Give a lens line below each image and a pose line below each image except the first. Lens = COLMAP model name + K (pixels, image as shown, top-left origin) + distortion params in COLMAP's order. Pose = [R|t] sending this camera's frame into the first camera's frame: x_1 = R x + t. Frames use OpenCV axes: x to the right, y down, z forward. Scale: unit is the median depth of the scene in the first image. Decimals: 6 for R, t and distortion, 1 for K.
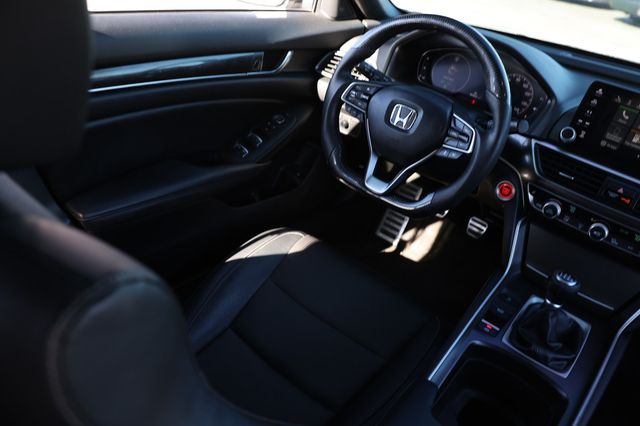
lens RADIAL K [[501.5, 0, 317.4], [0, 501.5, 210.9], [0, 0, 1]] dist [-0.112650, 0.102167]
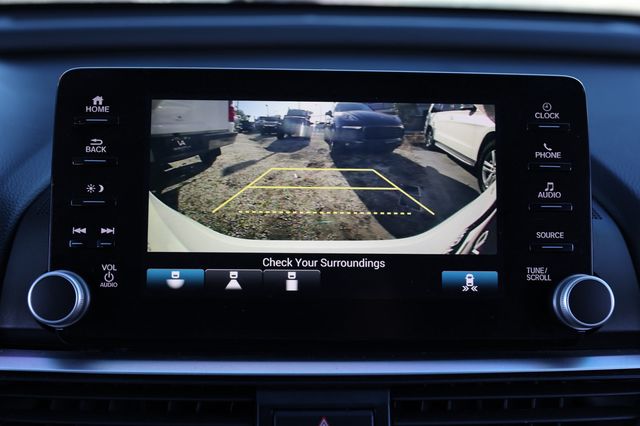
lens RADIAL K [[867.1, 0, 316.0], [0, 867.1, 211.9], [0, 0, 1]] dist [0.021977, 0.000000]
pose [[0.737681, -0.348510, 0.578245, 0.346474], [0.432298, 0.901695, -0.008039, -0.127311], [-0.518599, 0.255904, 0.815823, 0.525941]]
